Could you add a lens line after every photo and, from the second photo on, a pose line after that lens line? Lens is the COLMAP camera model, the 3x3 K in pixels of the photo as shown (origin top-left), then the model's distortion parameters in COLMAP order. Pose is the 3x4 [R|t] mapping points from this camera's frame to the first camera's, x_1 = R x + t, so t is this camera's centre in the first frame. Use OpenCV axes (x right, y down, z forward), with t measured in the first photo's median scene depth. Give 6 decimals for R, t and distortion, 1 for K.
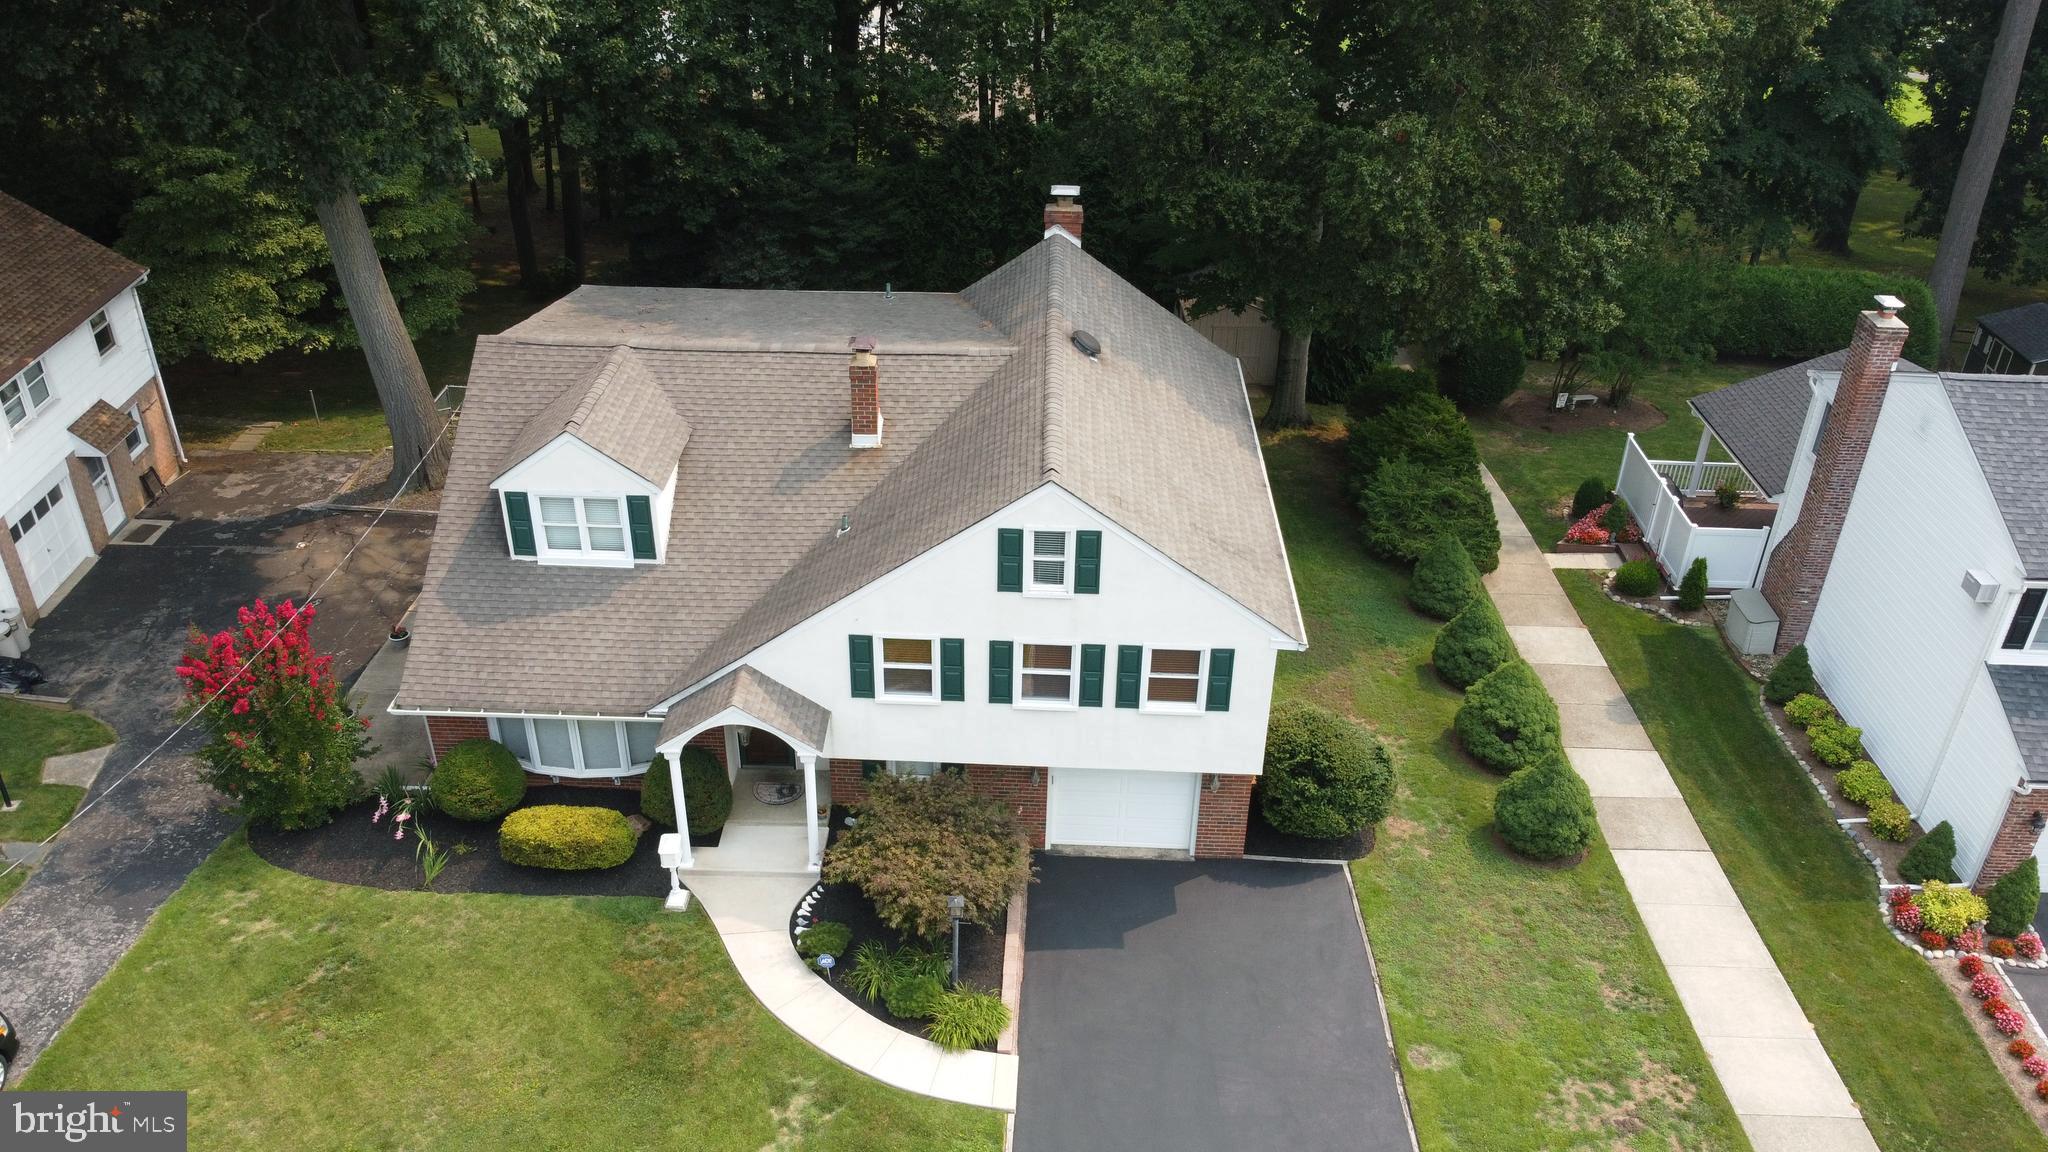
lens RADIAL K [[1552.7, 0, 1016.6], [0, 1552.7, 589.0], [0, 0, 1]] dist [-0.000184, -0.005511]
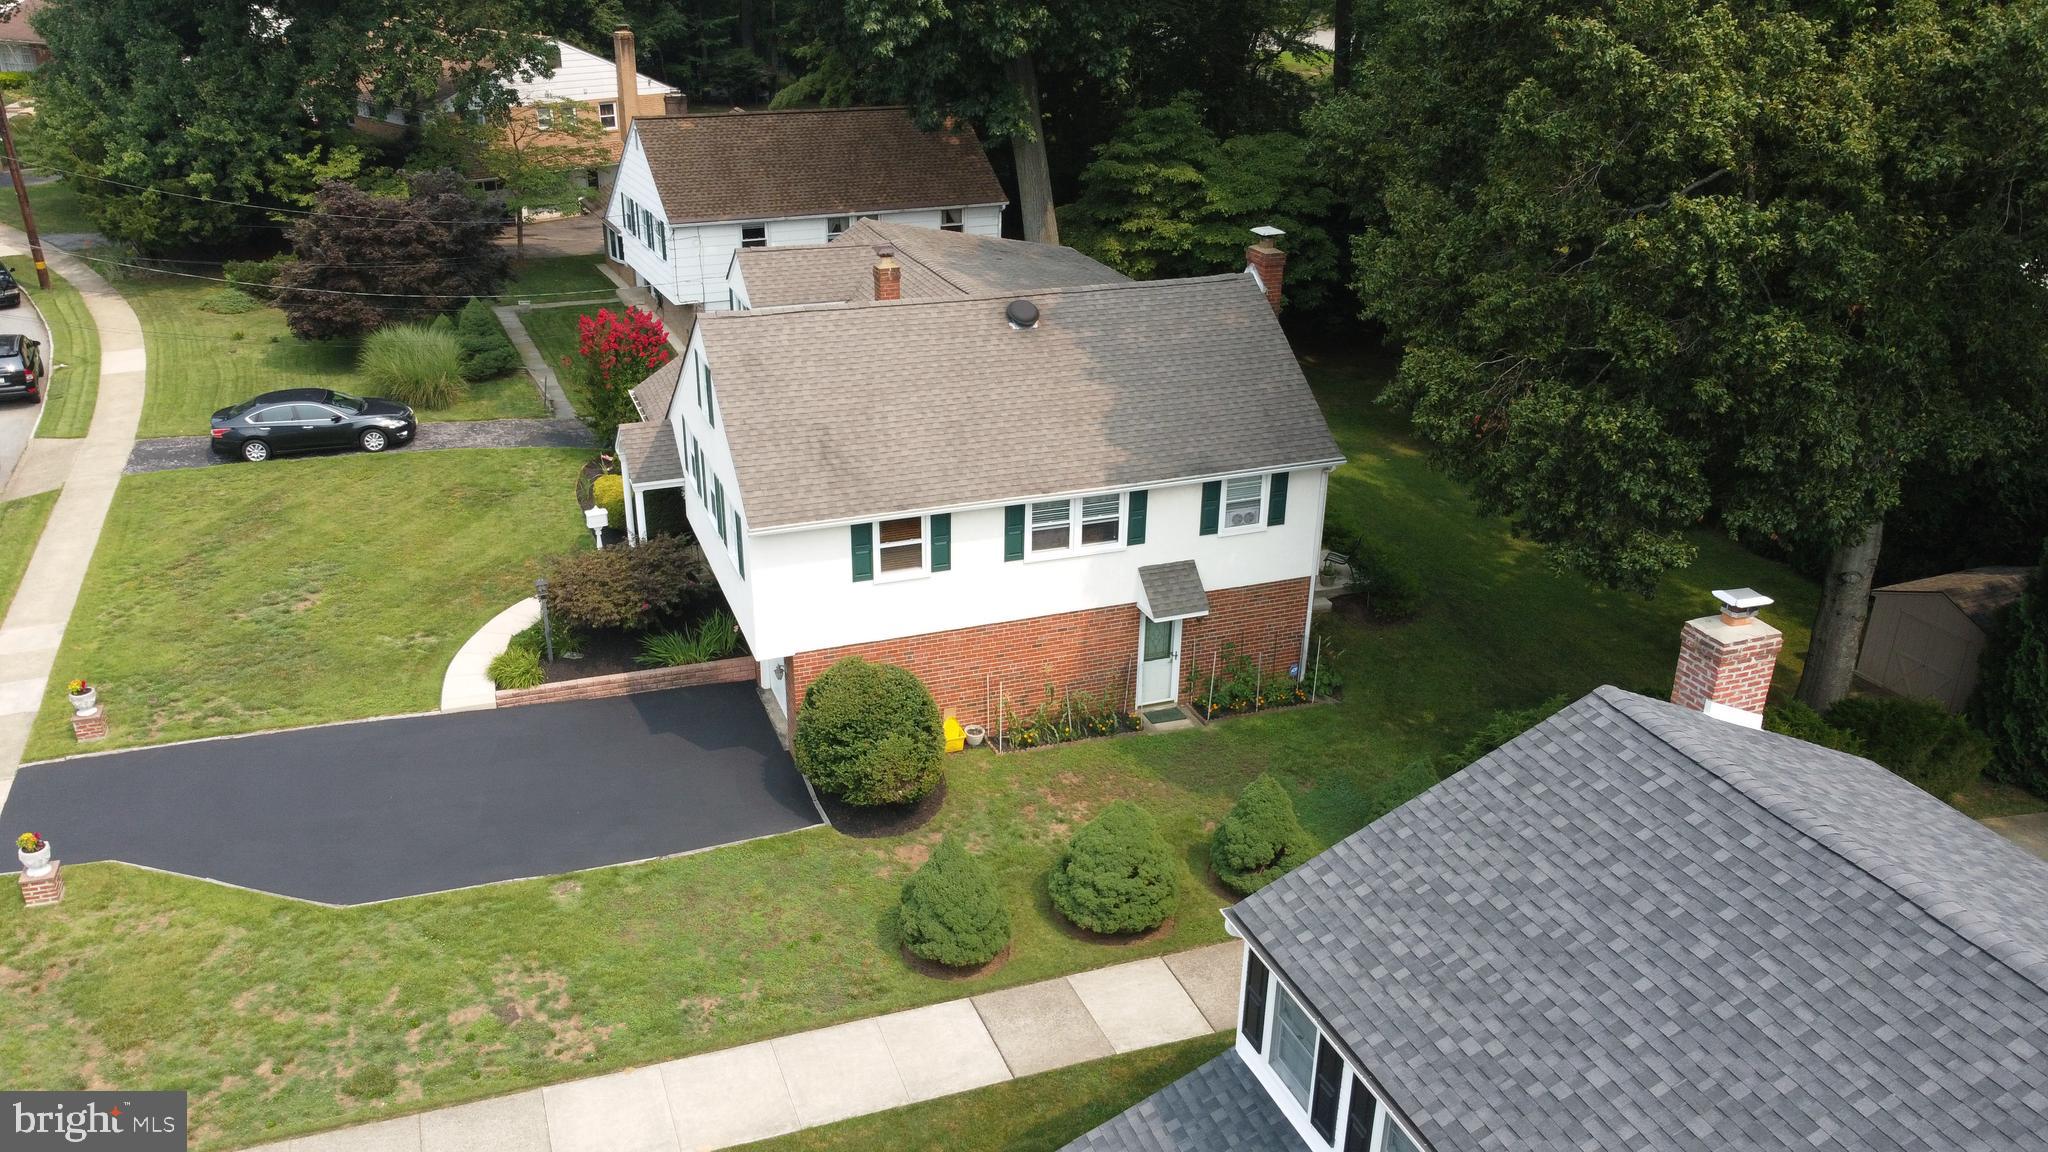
lens RADIAL K [[1552.7, 0, 1020.7], [0, 1552.7, 585.3], [0, 0, 1]] dist [-0.000184, -0.005511]
pose [[0.381530, 0.361480, -0.850745, 1.125248], [-0.481669, 0.863282, 0.150795, -0.174804], [0.788942, 0.352245, 0.503482, 0.593477]]
